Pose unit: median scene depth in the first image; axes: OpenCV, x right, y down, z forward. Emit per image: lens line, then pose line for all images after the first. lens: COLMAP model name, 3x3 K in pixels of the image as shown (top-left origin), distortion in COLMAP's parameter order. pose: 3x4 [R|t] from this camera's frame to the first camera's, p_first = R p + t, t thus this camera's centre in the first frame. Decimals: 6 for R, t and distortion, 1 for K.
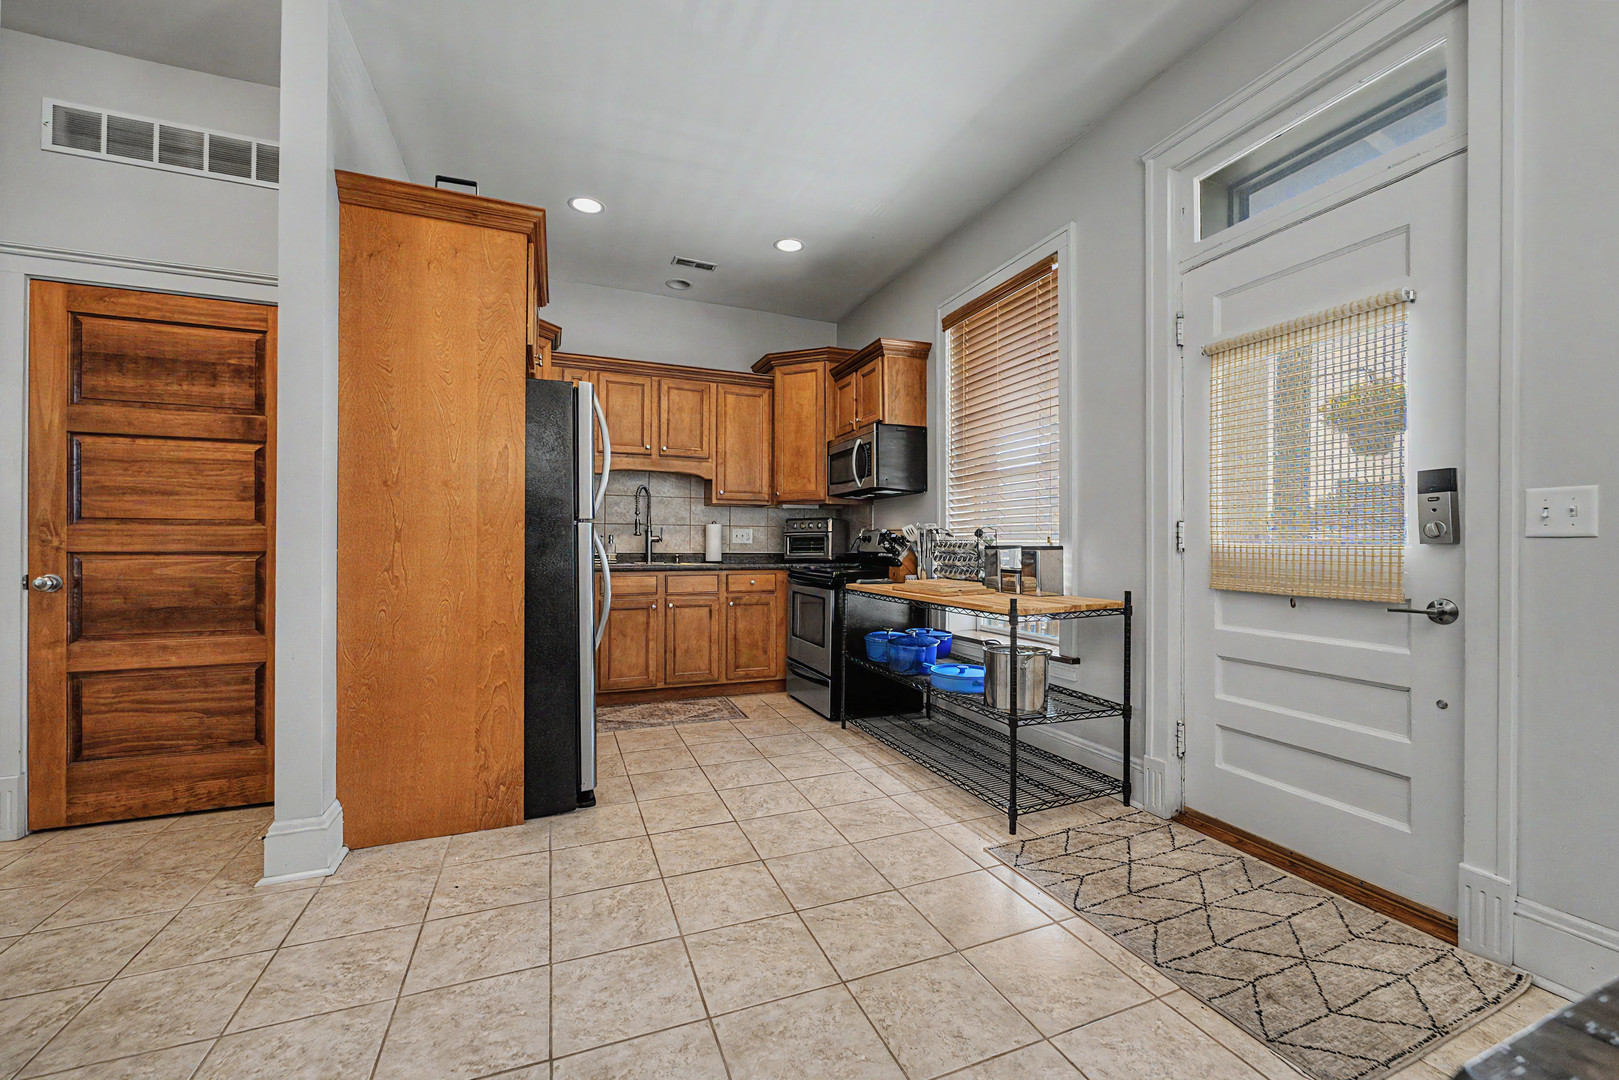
lens RADIAL K [[652.1, 0, 811.0], [0, 652.1, 543.6], [0, 0, 1]] dist [0.000073, 0.000181]
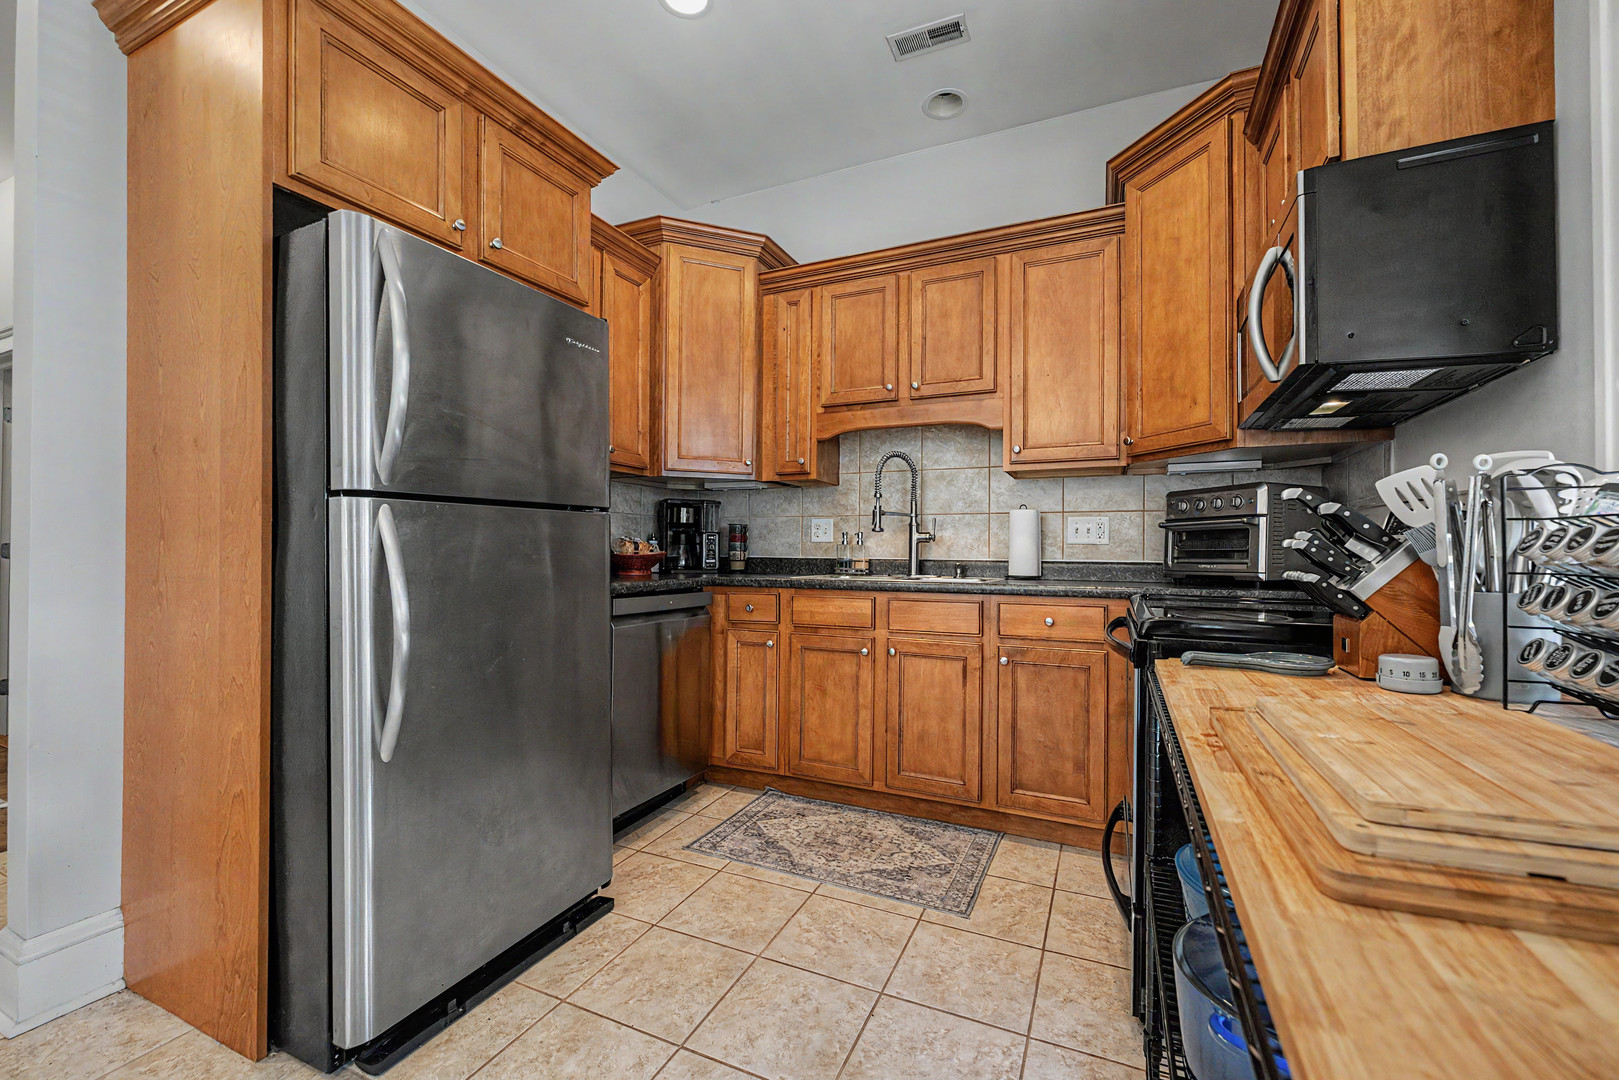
lens RADIAL K [[652.1, 0, 816.4], [0, 652.1, 546.1], [0, 0, 1]] dist [0.000073, 0.000181]
pose [[0.689608, -0.004738, -0.724167, 0.146573], [0.000820, 0.999983, -0.005762, 0.004849], [0.724182, 0.003380, 0.689601, 0.526918]]
